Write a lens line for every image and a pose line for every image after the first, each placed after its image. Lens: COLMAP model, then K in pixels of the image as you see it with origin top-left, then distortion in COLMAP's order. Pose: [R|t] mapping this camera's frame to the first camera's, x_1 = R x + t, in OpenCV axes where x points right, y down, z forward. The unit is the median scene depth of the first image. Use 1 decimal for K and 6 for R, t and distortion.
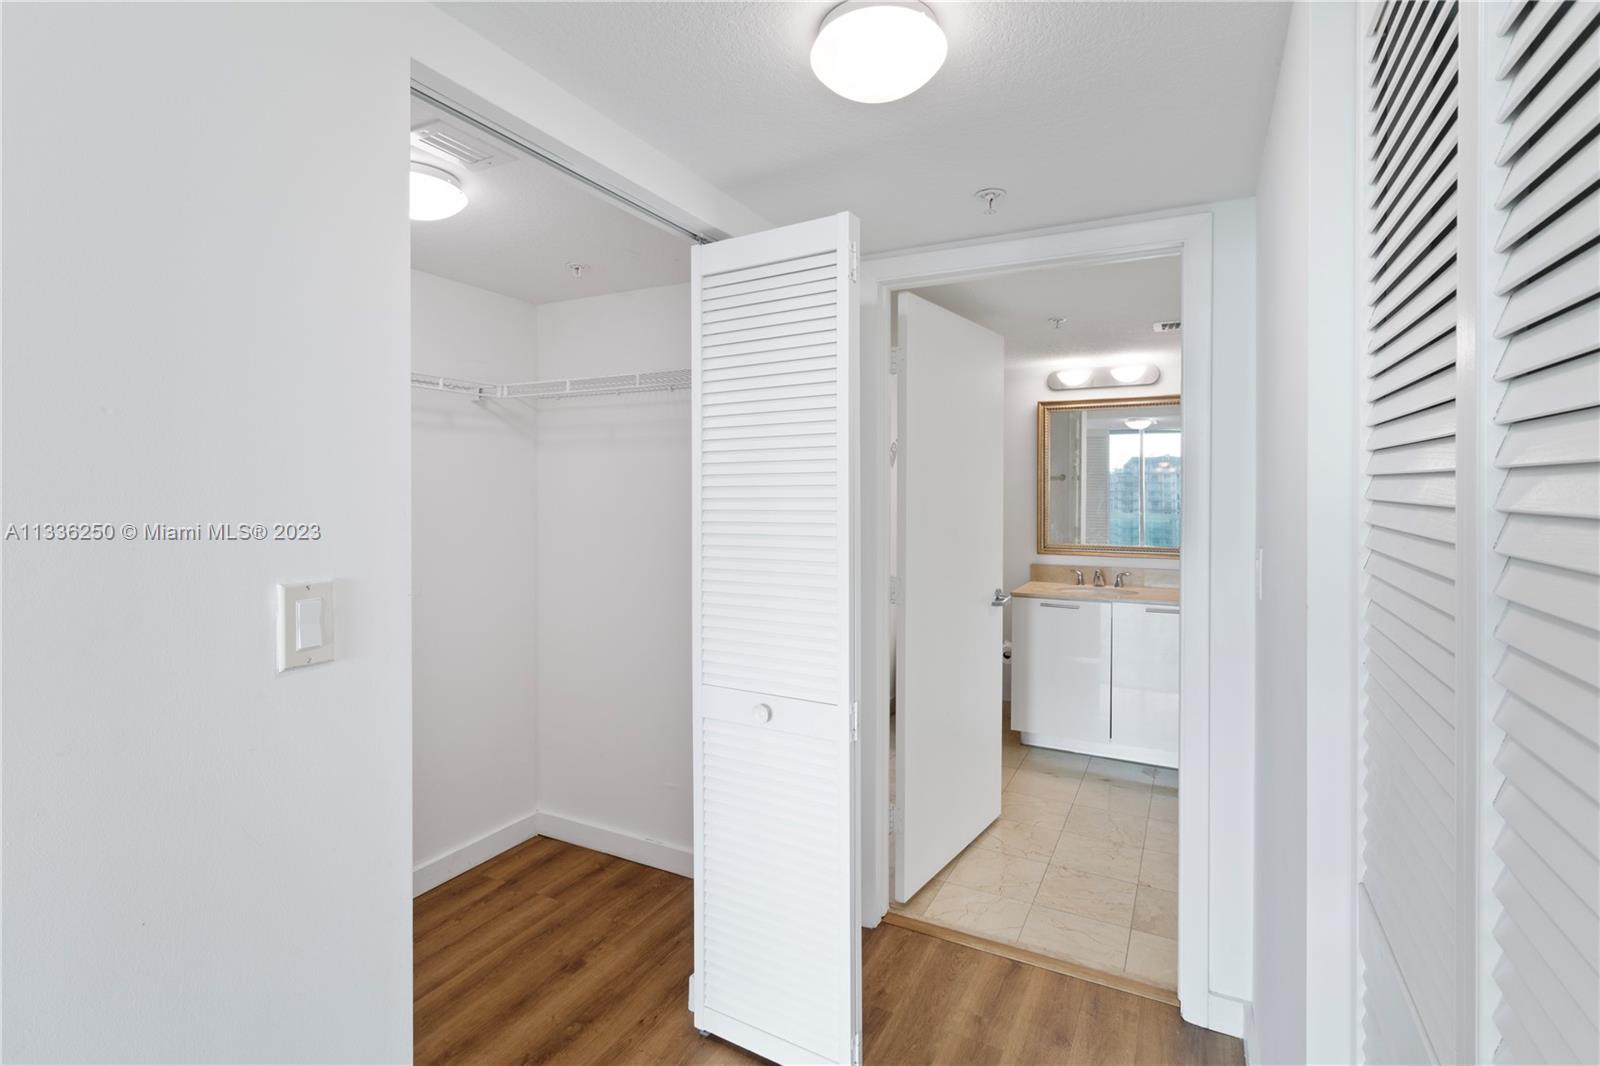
lens RADIAL K [[745.8, 0, 811.2], [0, 745.8, 496.9], [0, 0, 1]] dist [-0.014844, -0.000132]
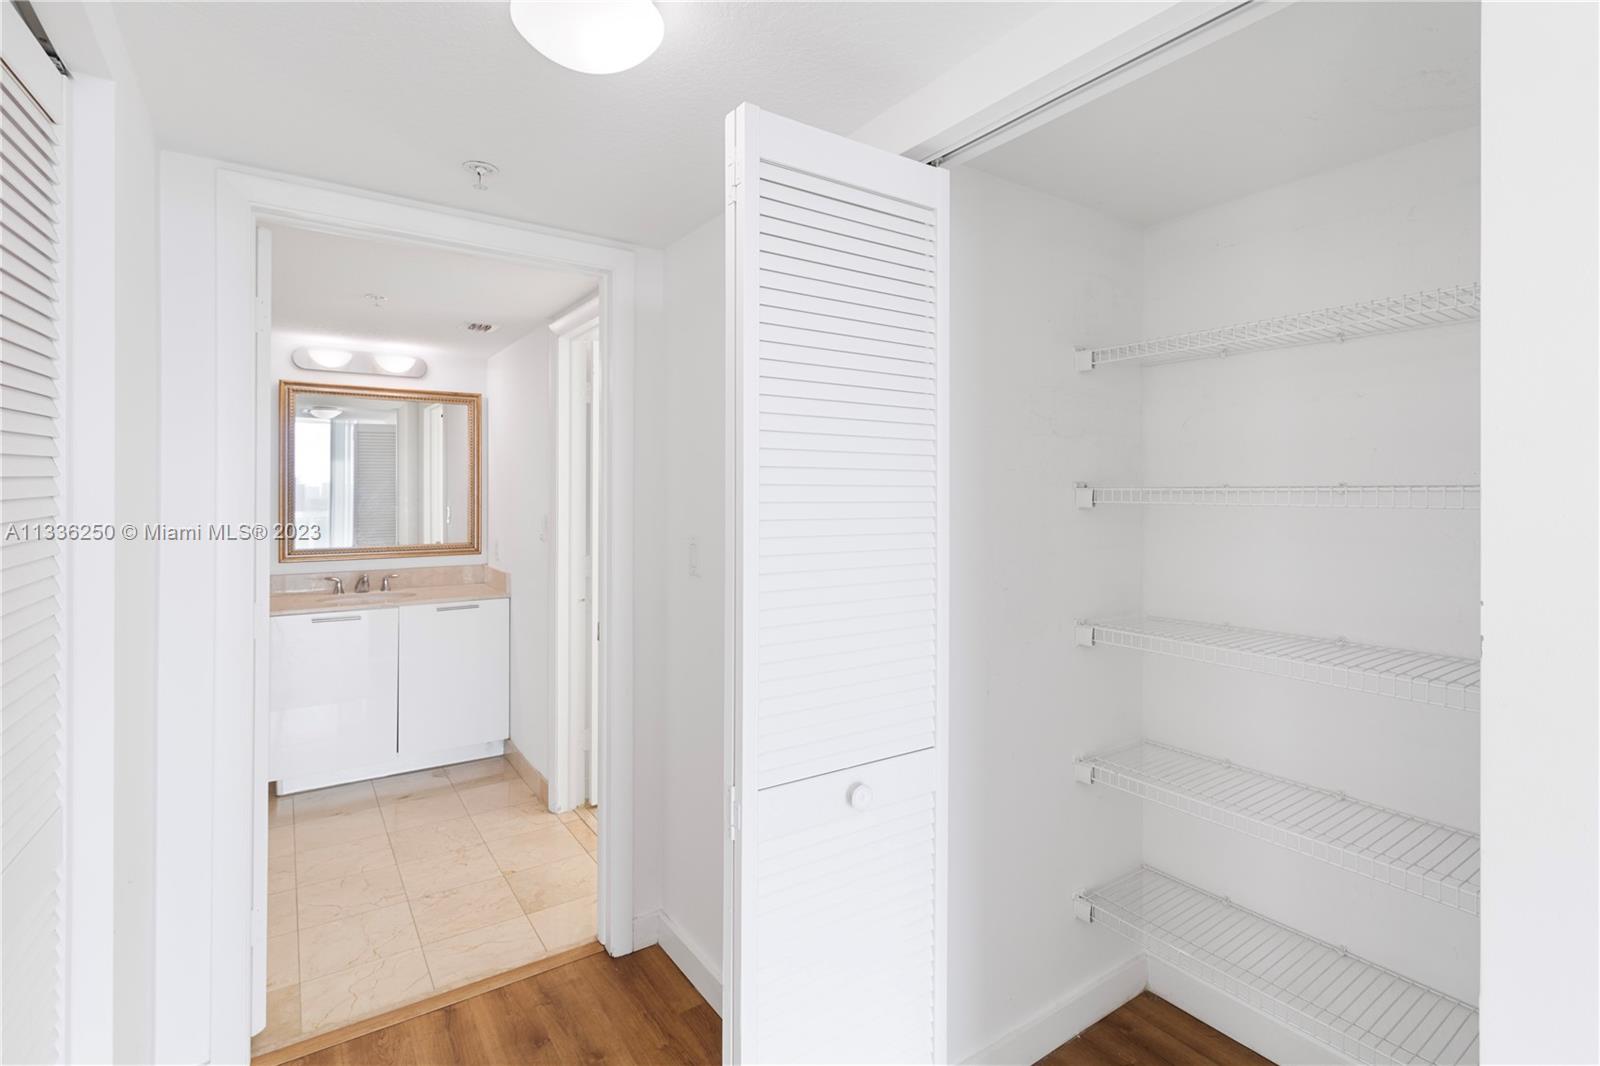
lens RADIAL K [[752.4, 0, 805.6], [0, 752.4, 487.1], [0, 0, 1]] dist [0.000418, -0.000214]
pose [[0.461490, 0.003842, 0.887137, -0.206479], [0.002712, 0.999980, -0.005741, -0.002138], [-0.887141, 0.005055, 0.461471, 0.109898]]
